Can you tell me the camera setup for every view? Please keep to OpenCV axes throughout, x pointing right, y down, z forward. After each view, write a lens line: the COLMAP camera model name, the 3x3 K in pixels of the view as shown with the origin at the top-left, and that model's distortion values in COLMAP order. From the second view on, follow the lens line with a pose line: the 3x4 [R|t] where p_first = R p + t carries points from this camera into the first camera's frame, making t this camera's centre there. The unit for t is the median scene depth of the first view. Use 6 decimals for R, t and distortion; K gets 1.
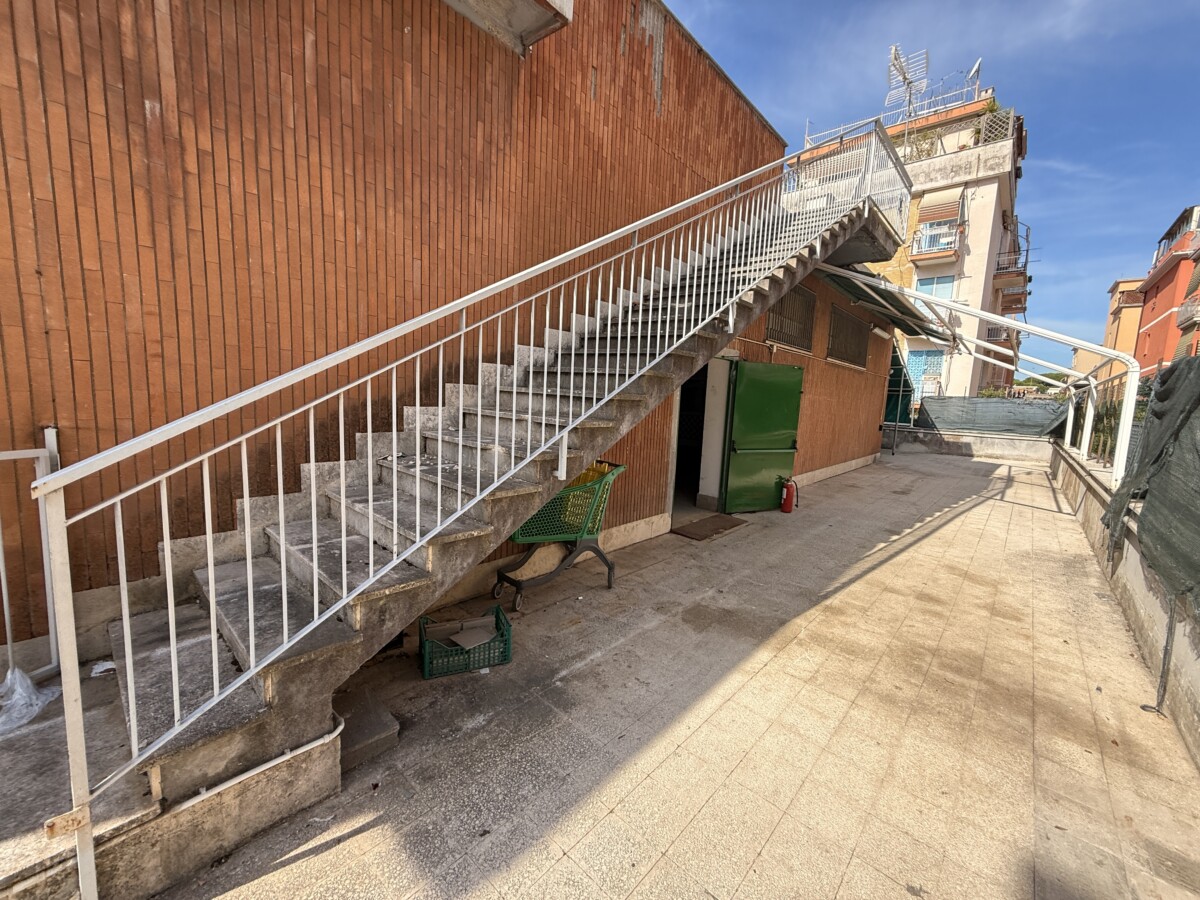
lens RADIAL K [[475.1, 0, 596.7], [0, 475.1, 448.6], [0, 0, 1]] dist [0.000118, -0.000321]
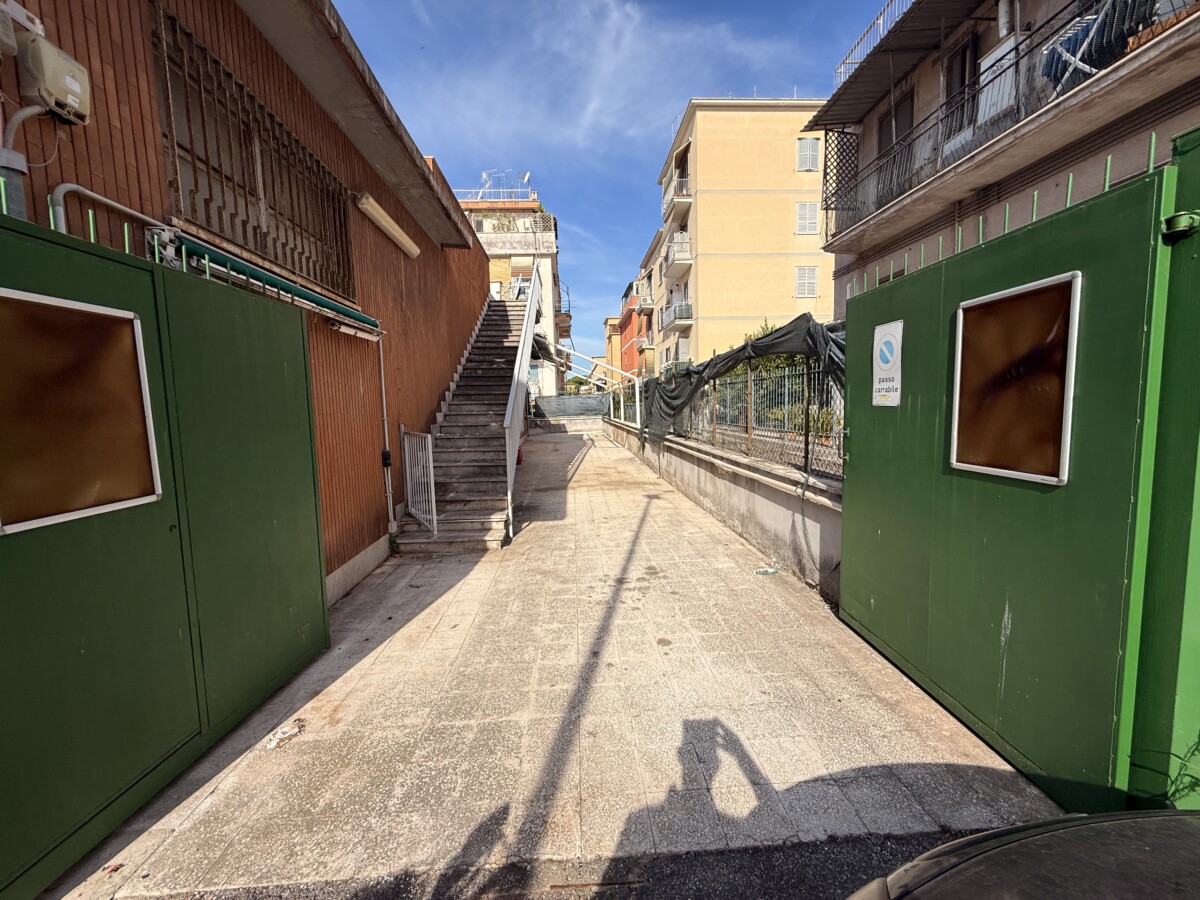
lens RADIAL K [[475.1, 0, 596.7], [0, 475.1, 448.6], [0, 0, 1]] dist [0.000118, -0.000321]
pose [[0.700243, -0.134916, 0.701040, -0.224385], [0.147162, 0.988169, 0.043180, 0.013835], [-0.698572, 0.072930, 0.711813, -0.168224]]
